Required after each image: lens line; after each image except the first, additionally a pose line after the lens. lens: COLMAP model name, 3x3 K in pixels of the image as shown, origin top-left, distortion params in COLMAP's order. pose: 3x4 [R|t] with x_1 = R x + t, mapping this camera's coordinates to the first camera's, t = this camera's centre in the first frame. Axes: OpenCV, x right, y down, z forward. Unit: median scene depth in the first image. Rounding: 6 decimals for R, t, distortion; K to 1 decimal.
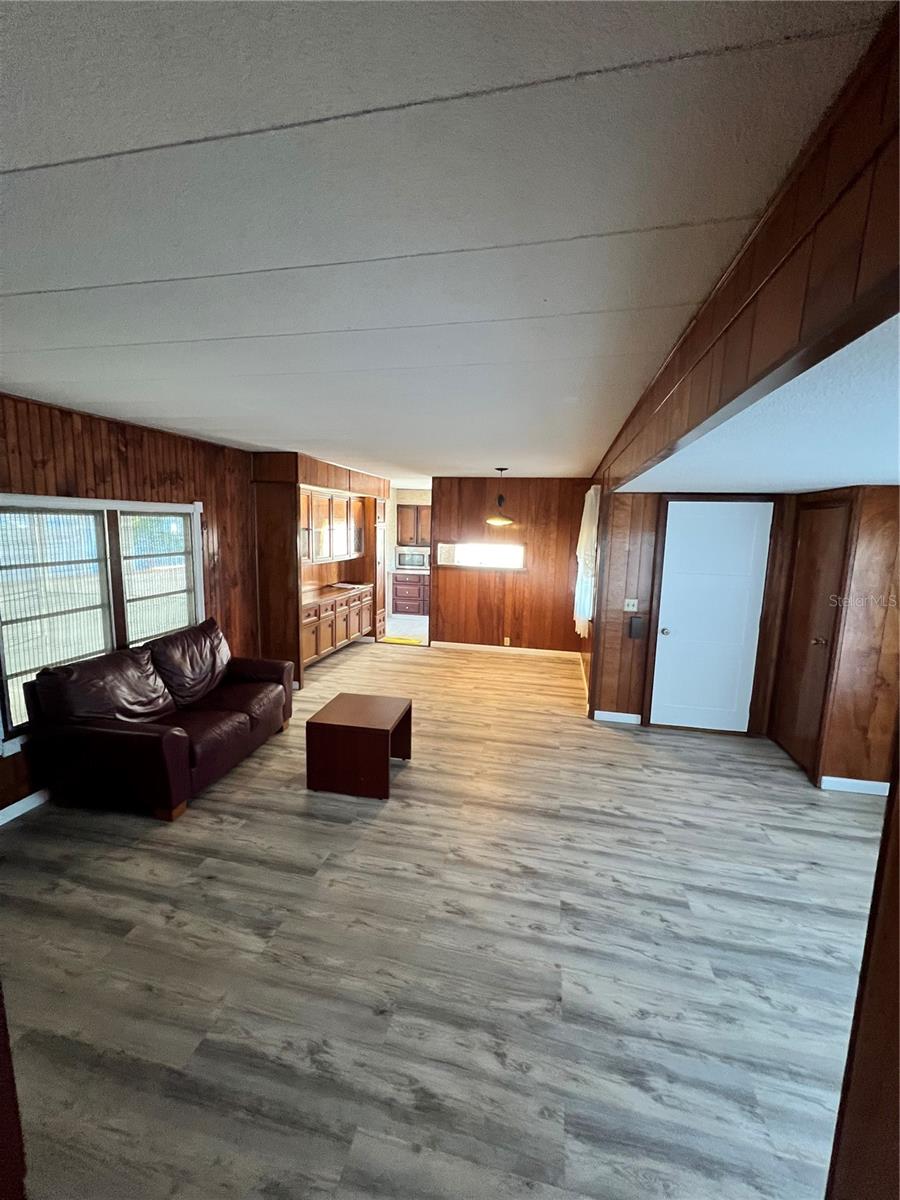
lens RADIAL K [[479.8, 0, 453.5], [0, 479.8, 594.7], [0, 0, 1]] dist [-0.006146, 0.000724]
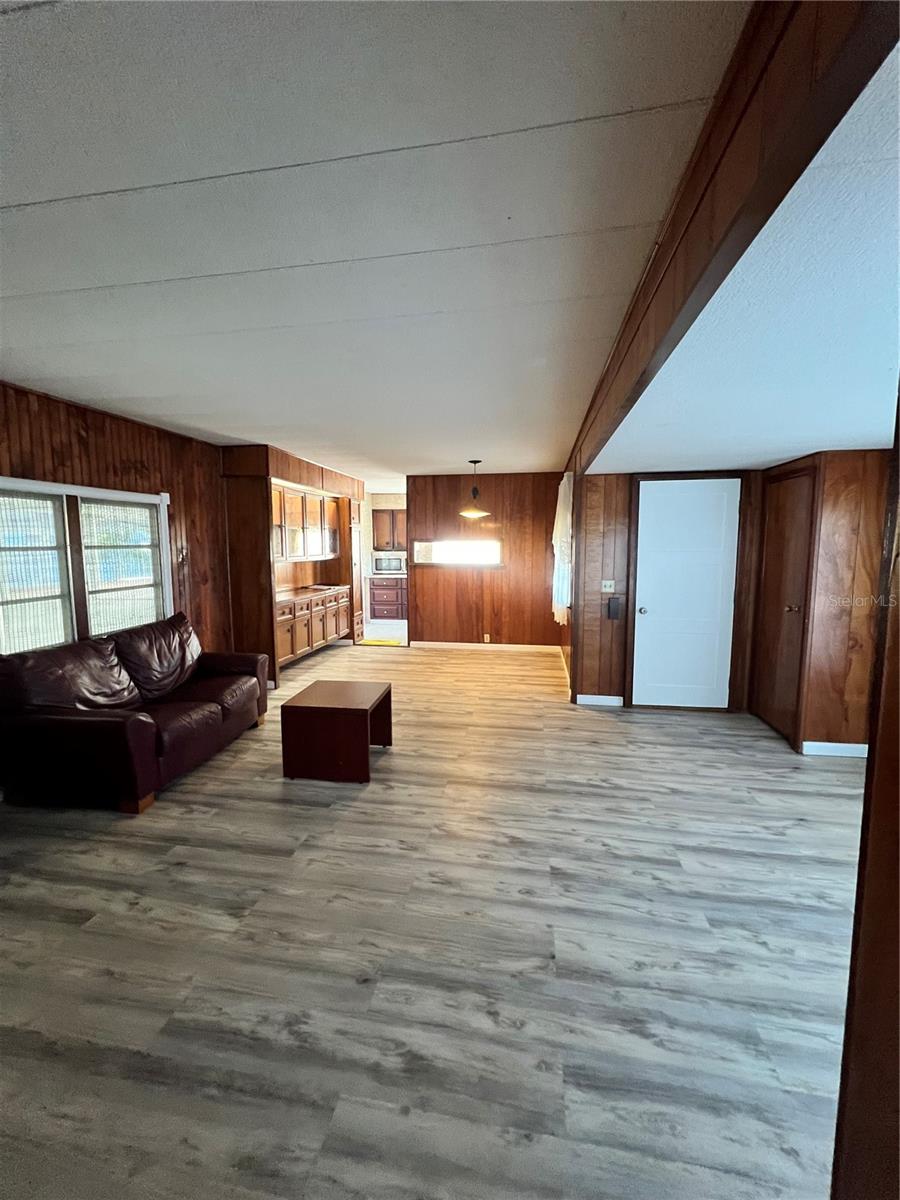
lens RADIAL K [[479.8, 0, 452.9], [0, 479.8, 594.9], [0, 0, 1]] dist [-0.006146, 0.000724]
pose [[0.998549, -0.032488, 0.042941, 0.003589], [0.034023, 0.998790, -0.035520, 0.098421], [-0.041735, 0.036929, 0.998446, 0.019120]]
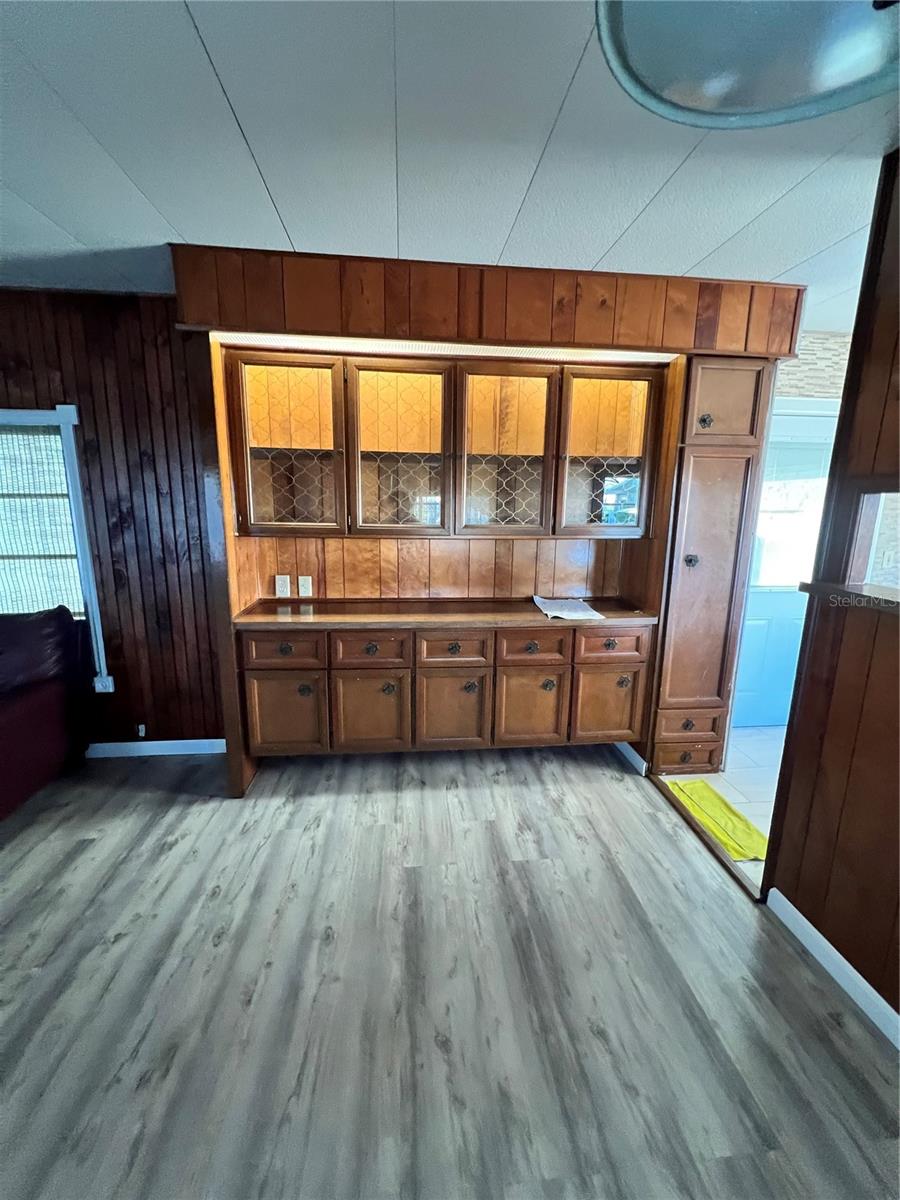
lens RADIAL K [[483.2, 0, 453.0], [0, 483.2, 598.7], [0, 0, 1]] dist [0.002428, 0.000241]
pose [[0.307654, 0.165295, -0.937031, 0.286897], [-0.138995, 0.982038, 0.127599, -0.151756], [0.941291, 0.090986, 0.325103, 1.861856]]
